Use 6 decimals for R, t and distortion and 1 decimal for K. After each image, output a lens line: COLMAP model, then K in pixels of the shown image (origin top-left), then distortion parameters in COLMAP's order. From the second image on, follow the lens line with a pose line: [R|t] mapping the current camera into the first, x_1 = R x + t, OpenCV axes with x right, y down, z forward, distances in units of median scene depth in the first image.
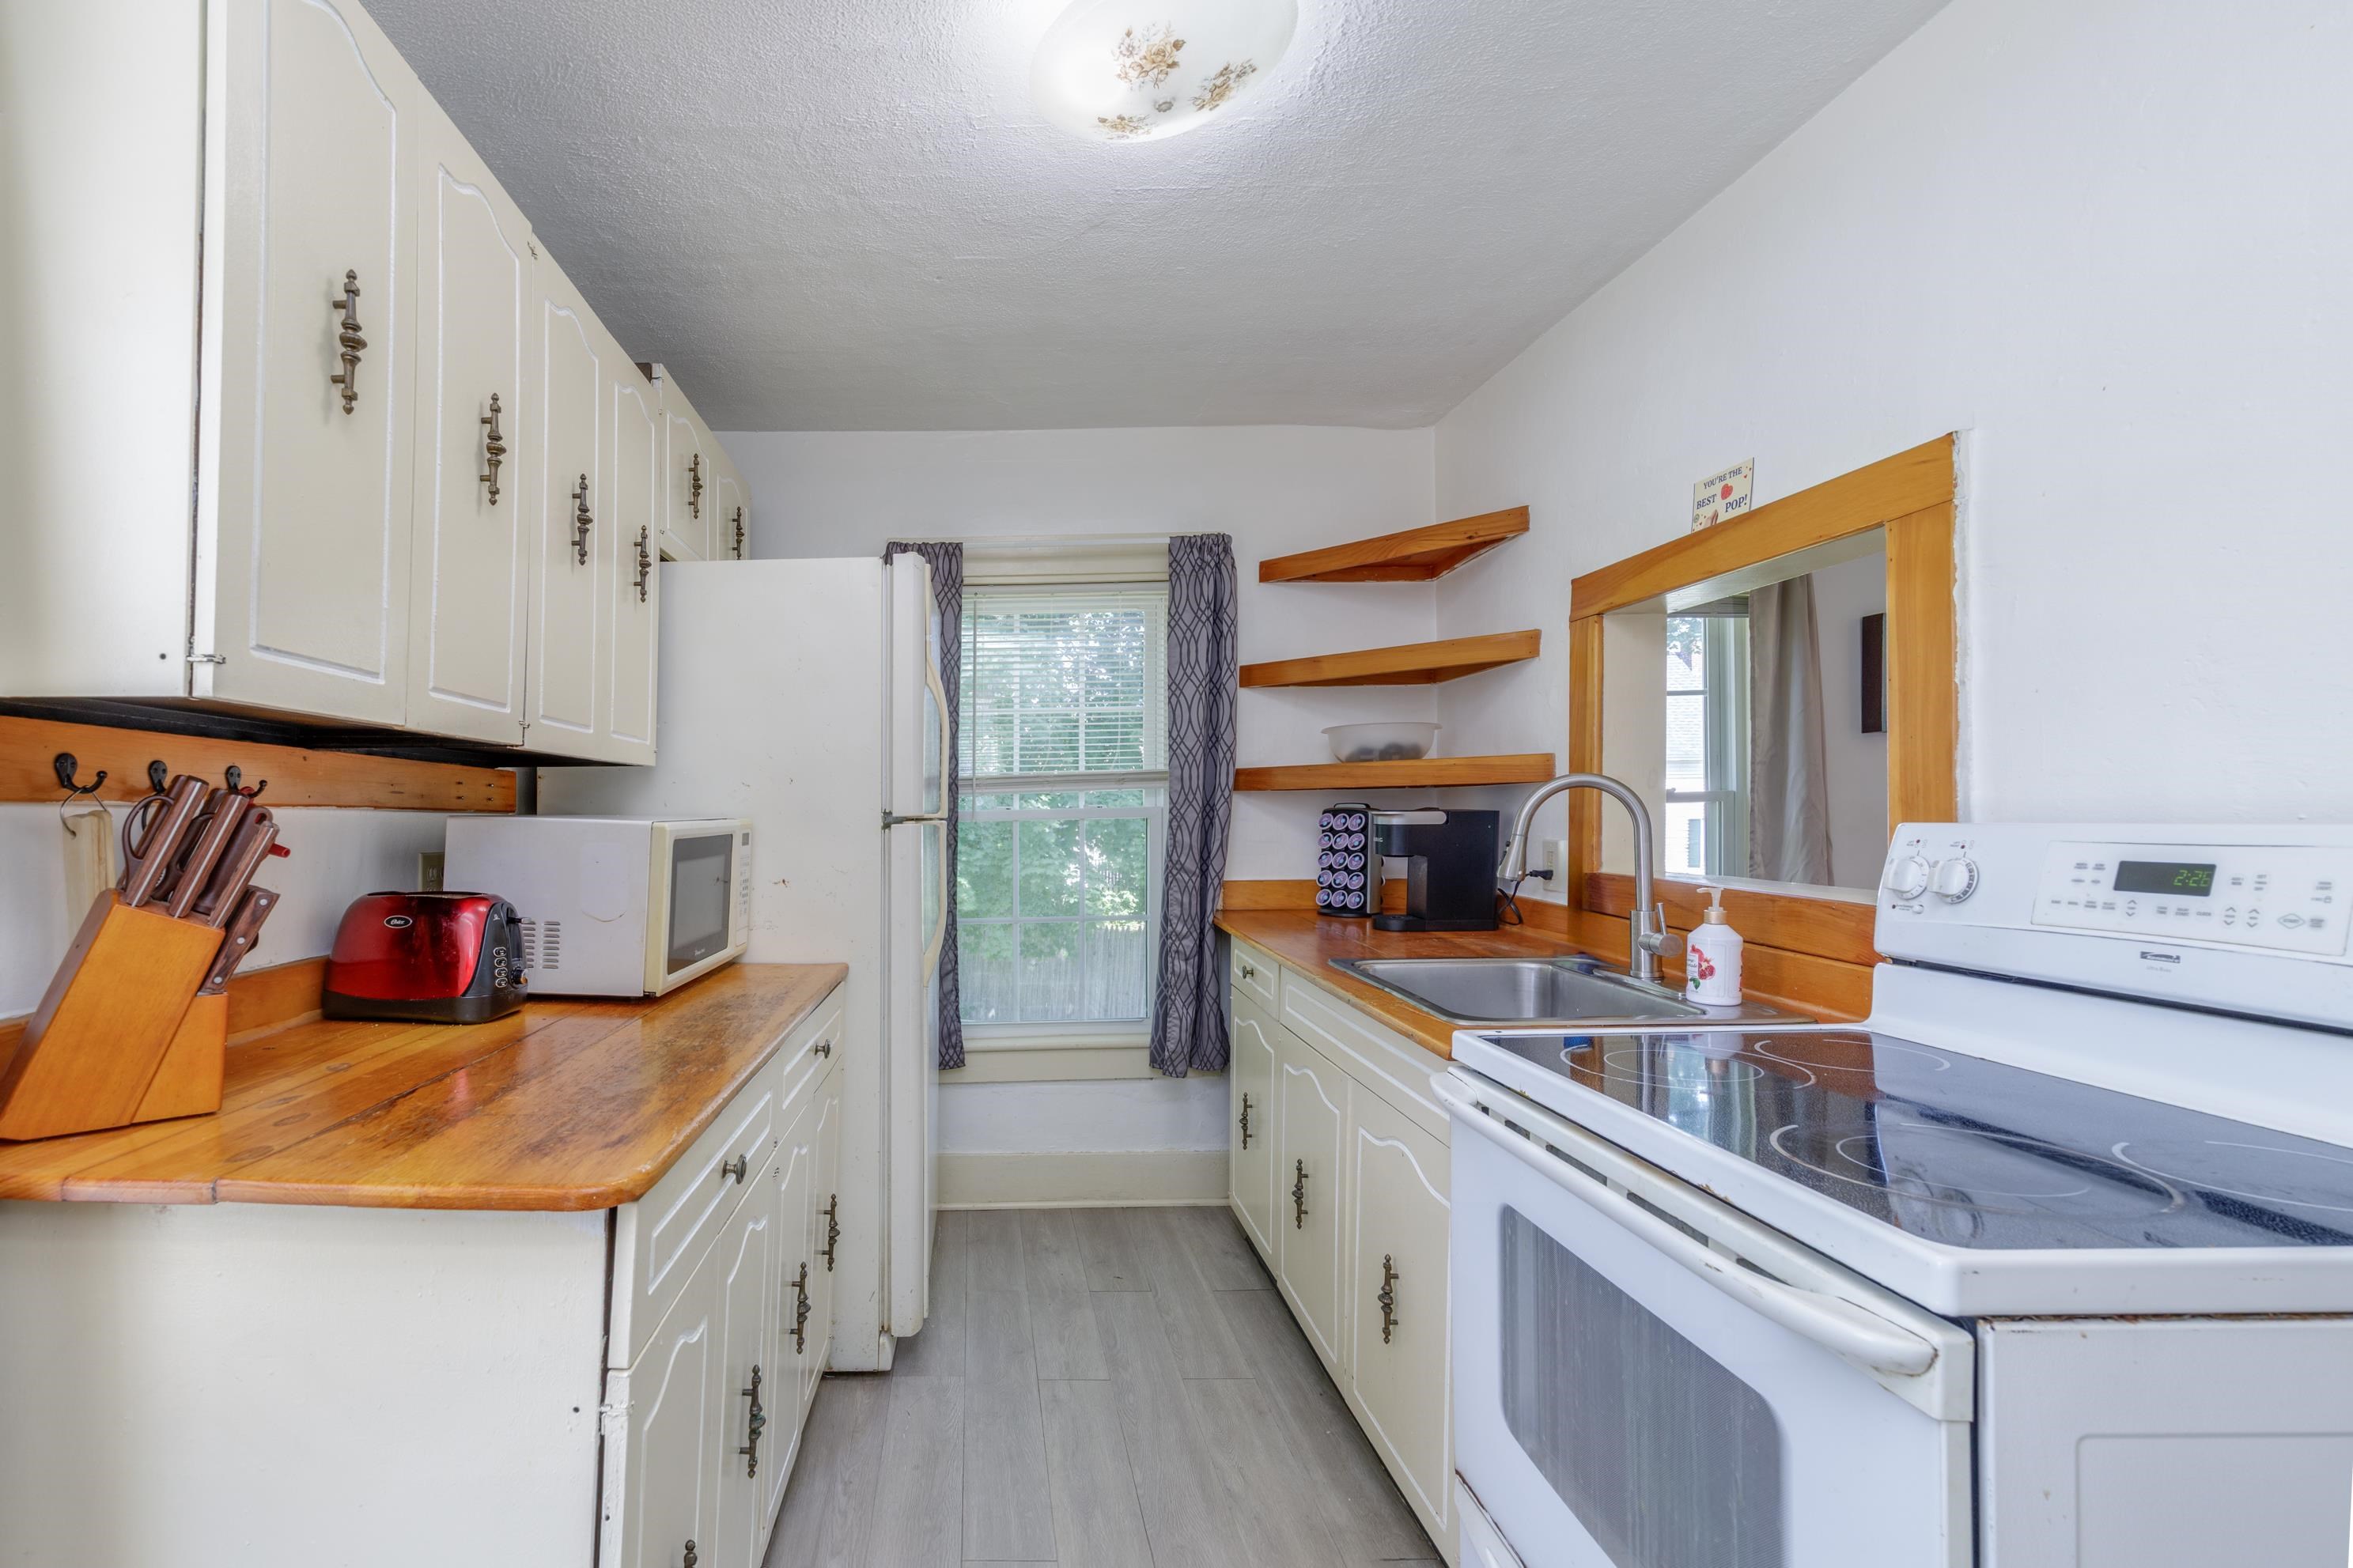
lens RADIAL K [[1059.6, 0, 1064.4], [0, 1059.6, 787.8], [0, 0, 1]] dist [0.003611, -0.000818]
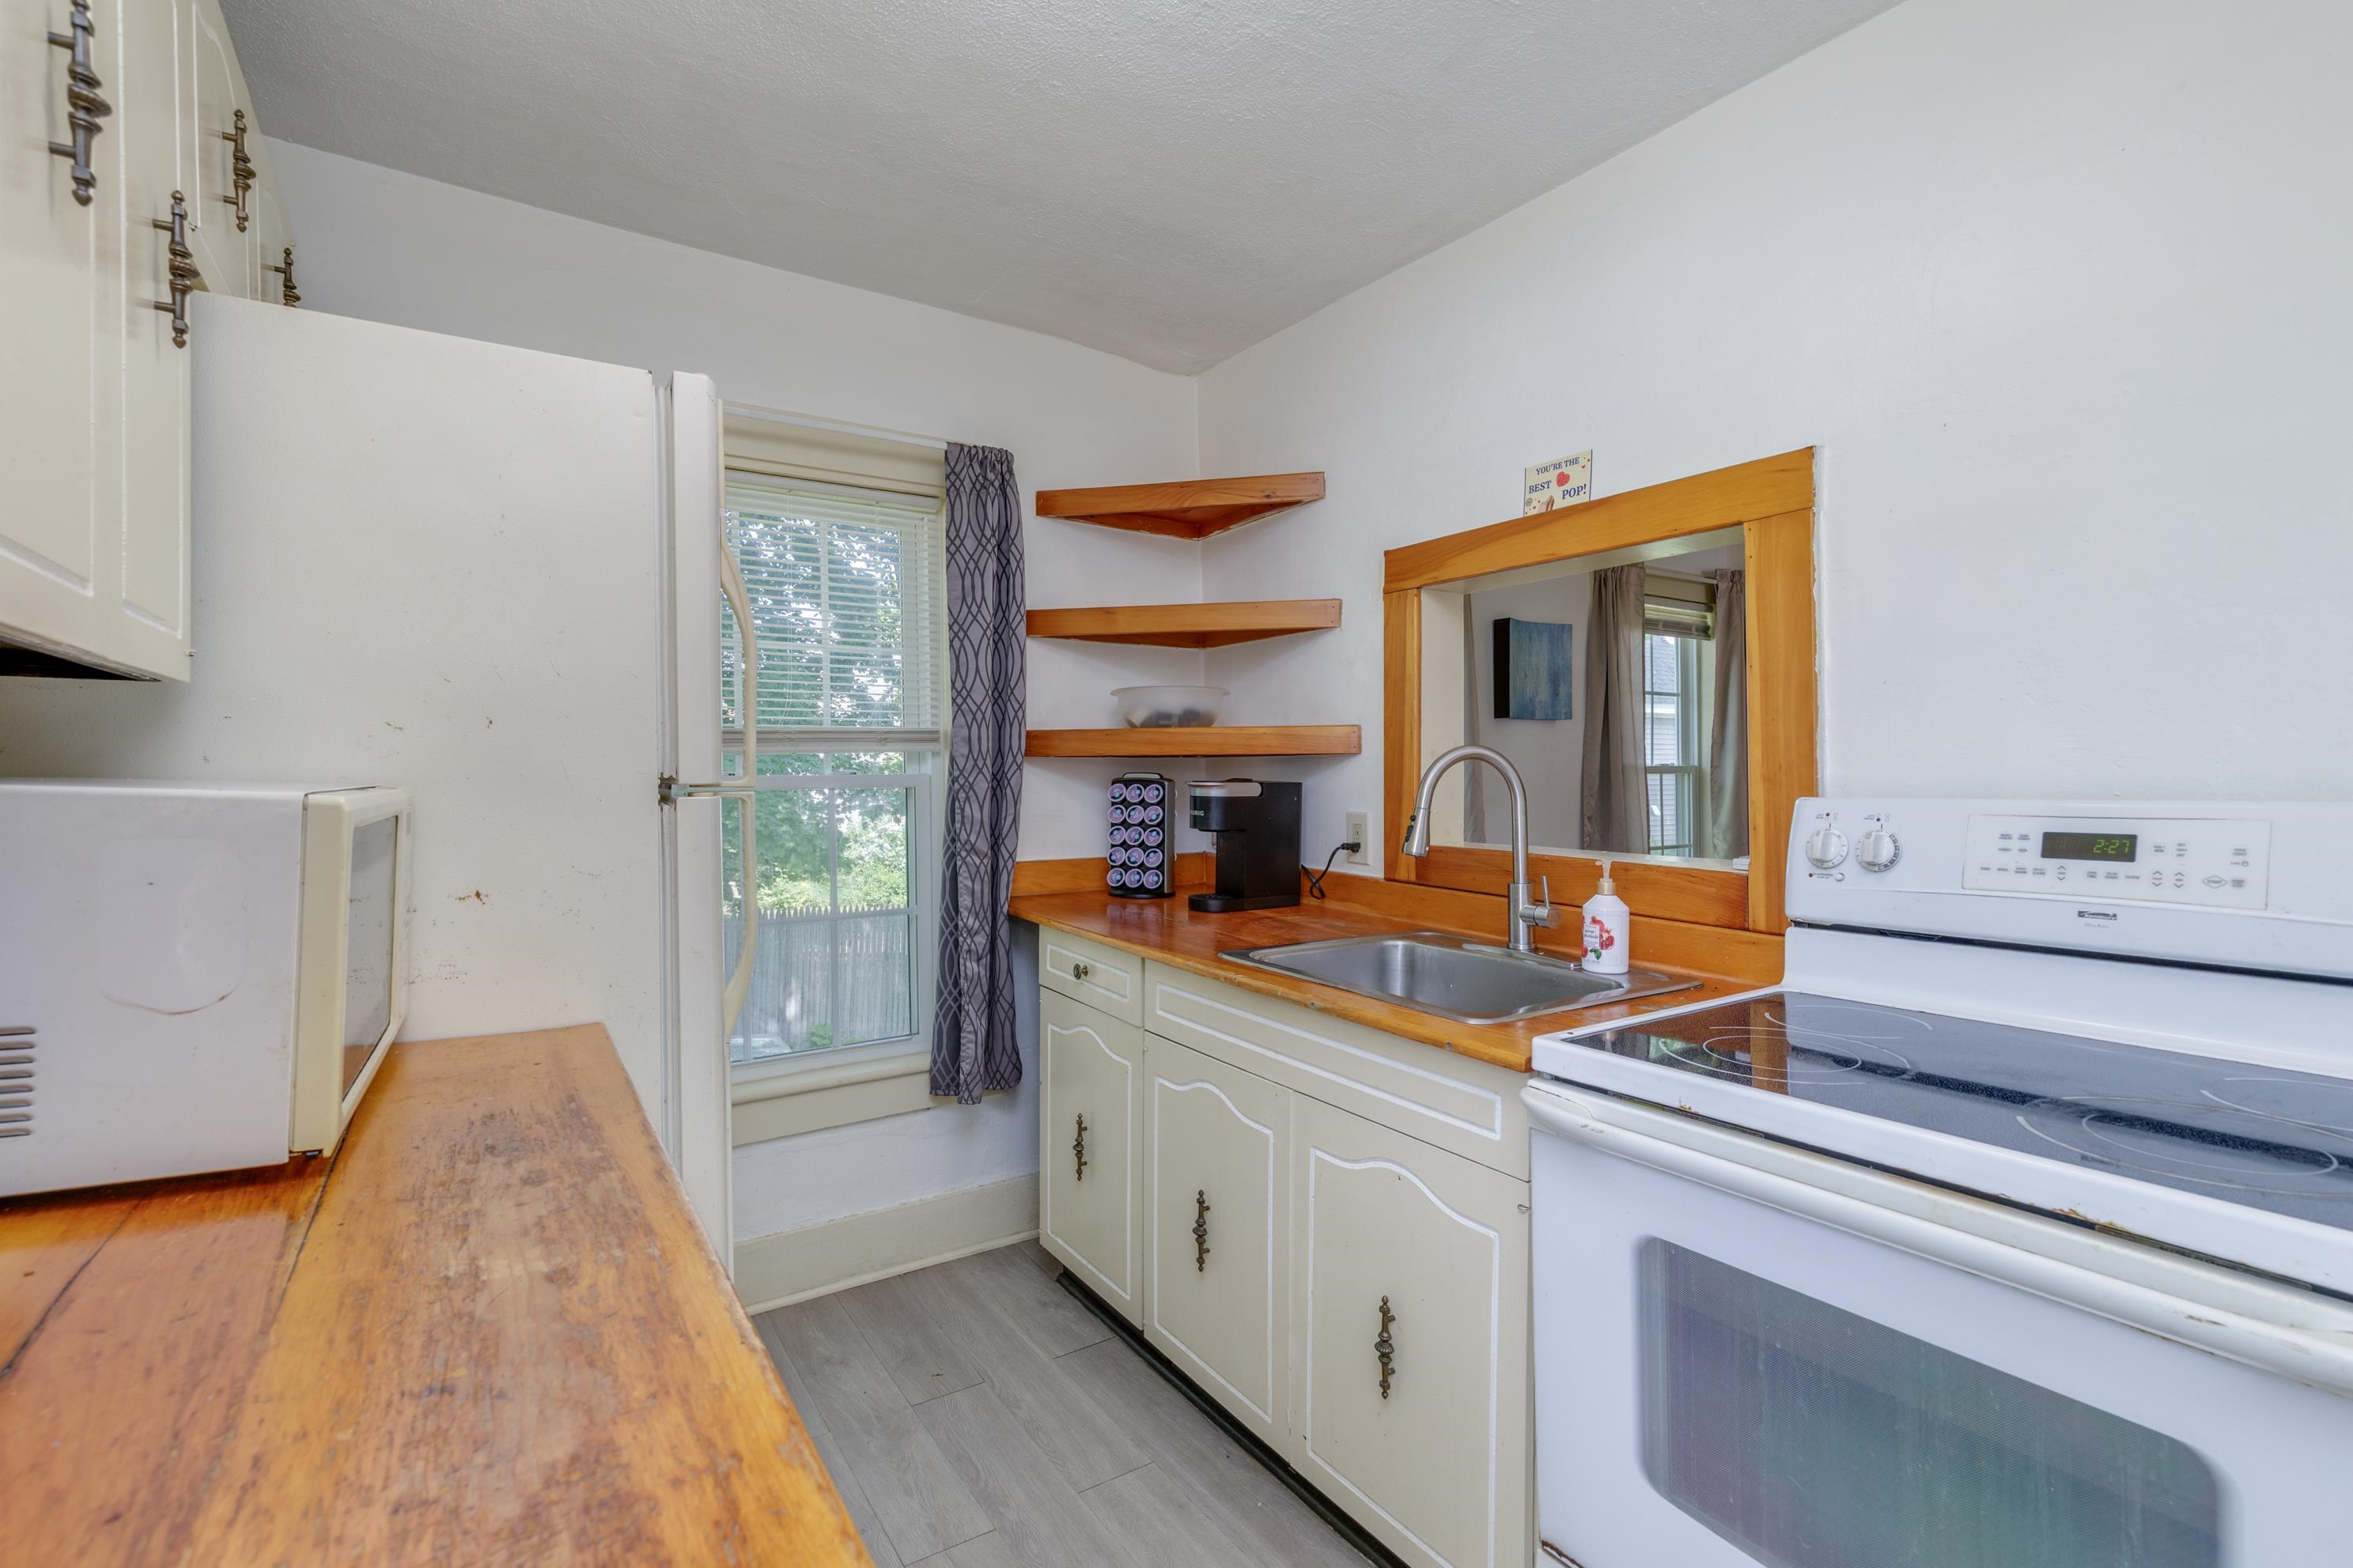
lens RADIAL K [[1043.7, 0, 1183.7], [0, 1043.7, 791.0], [0, 0, 1]] dist [0.008123, -0.000731]
pose [[0.855812, 0.003785, 0.517273, -0.214231], [-0.020398, 0.999442, 0.026434, 0.007639], [-0.516885, -0.033174, 0.855412, 0.284834]]
